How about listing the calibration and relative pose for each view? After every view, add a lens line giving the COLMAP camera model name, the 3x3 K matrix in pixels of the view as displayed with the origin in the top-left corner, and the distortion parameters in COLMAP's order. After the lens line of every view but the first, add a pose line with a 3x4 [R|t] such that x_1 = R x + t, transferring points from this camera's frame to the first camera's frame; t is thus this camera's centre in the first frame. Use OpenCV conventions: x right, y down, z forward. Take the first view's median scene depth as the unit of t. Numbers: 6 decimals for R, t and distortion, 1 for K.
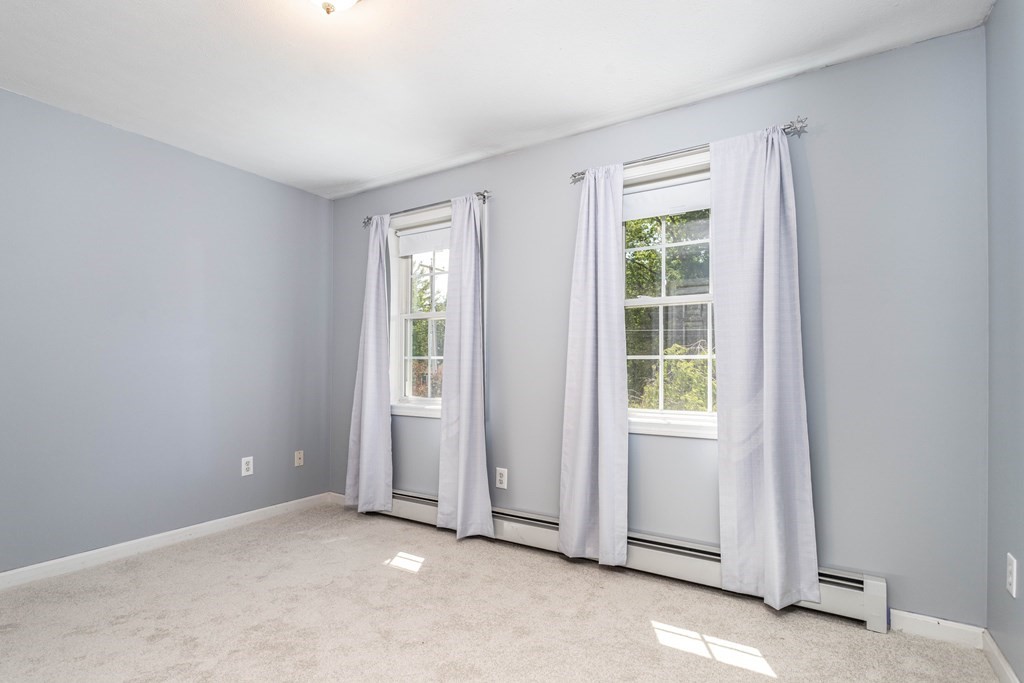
lens RADIAL K [[494.9, 0, 530.8], [0, 494.9, 365.8], [0, 0, 1]] dist [0.001228, -0.000150]
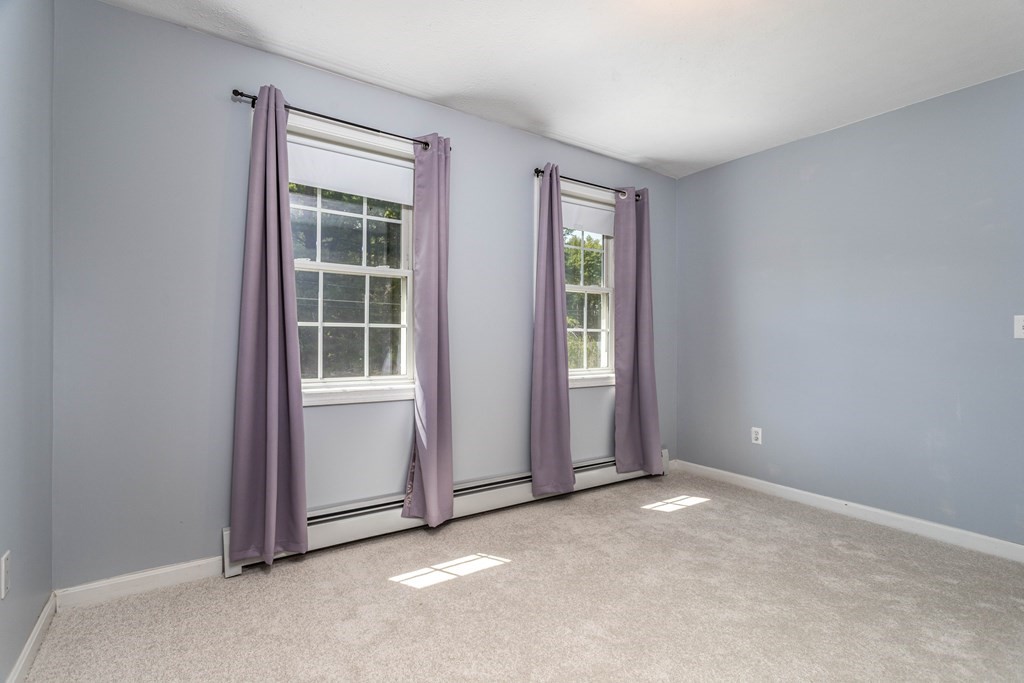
lens RADIAL K [[494.9, 0, 489.4], [0, 494.9, 339.4], [0, 0, 1]] dist [0.001228, -0.000150]
pose [[0.402952, 0.002708, 0.915217, -0.774348], [-0.015008, 0.999881, 0.003650, 0.005871], [-0.915098, -0.015206, 0.402945, 0.488524]]
